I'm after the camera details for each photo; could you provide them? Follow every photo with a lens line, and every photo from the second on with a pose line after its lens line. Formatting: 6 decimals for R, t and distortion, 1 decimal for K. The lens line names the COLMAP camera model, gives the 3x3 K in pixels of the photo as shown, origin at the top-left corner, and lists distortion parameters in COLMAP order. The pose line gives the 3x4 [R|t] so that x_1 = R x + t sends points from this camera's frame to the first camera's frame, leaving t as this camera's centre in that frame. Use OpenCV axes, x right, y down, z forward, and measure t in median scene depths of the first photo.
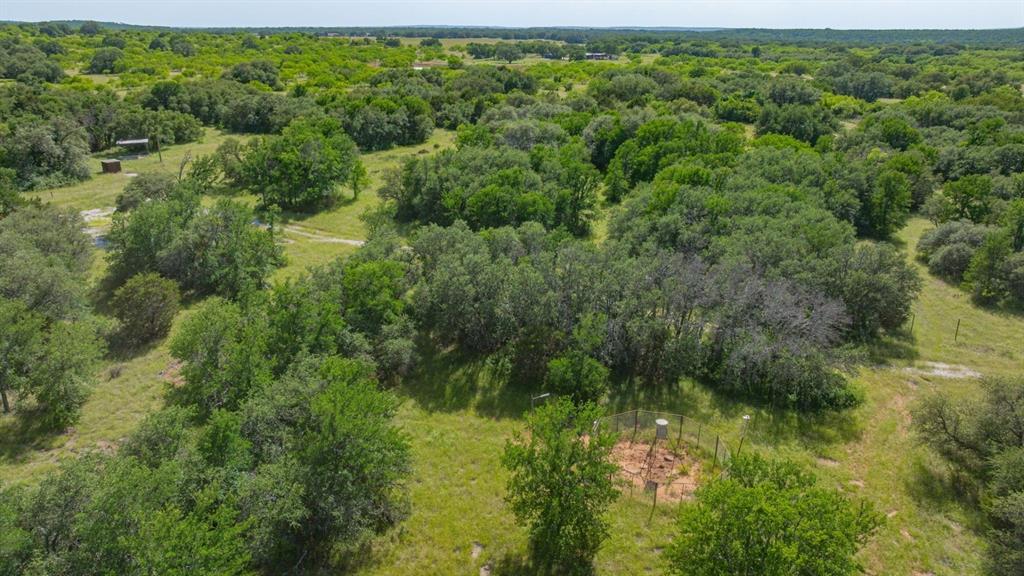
lens RADIAL K [[719.3, 0, 512.0], [0, 719.3, 288.0], [0, 0, 1]] dist [-0.039352, 0.030937]
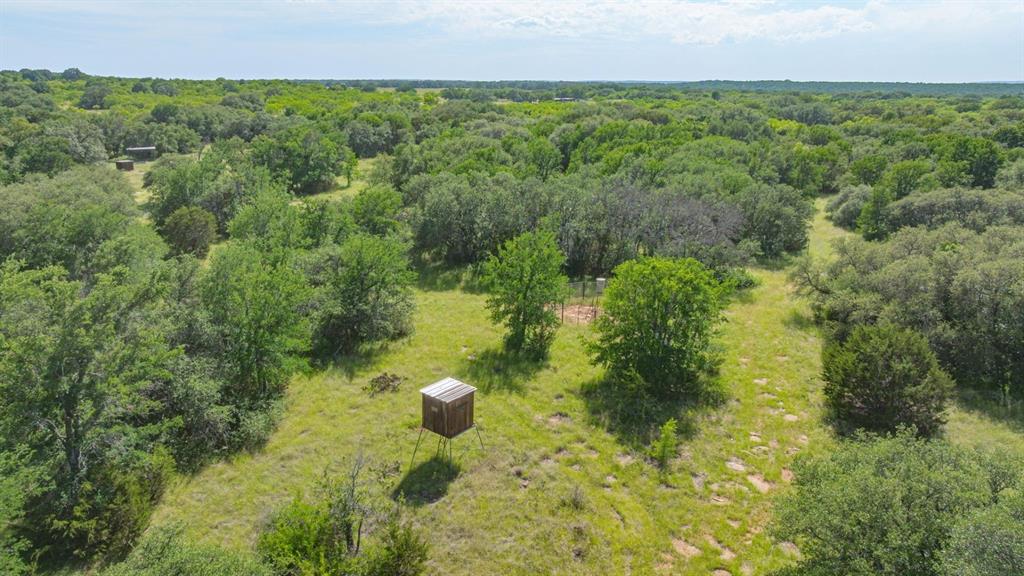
lens RADIAL K [[719.3, 0, 512.0], [0, 719.3, 288.0], [0, 0, 1]] dist [-0.039352, 0.030937]
pose [[0.999285, -0.010021, 0.036467, -0.002373], [0.012494, 0.997592, -0.068221, 0.104663], [-0.035695, 0.068628, 0.997004, -0.118243]]
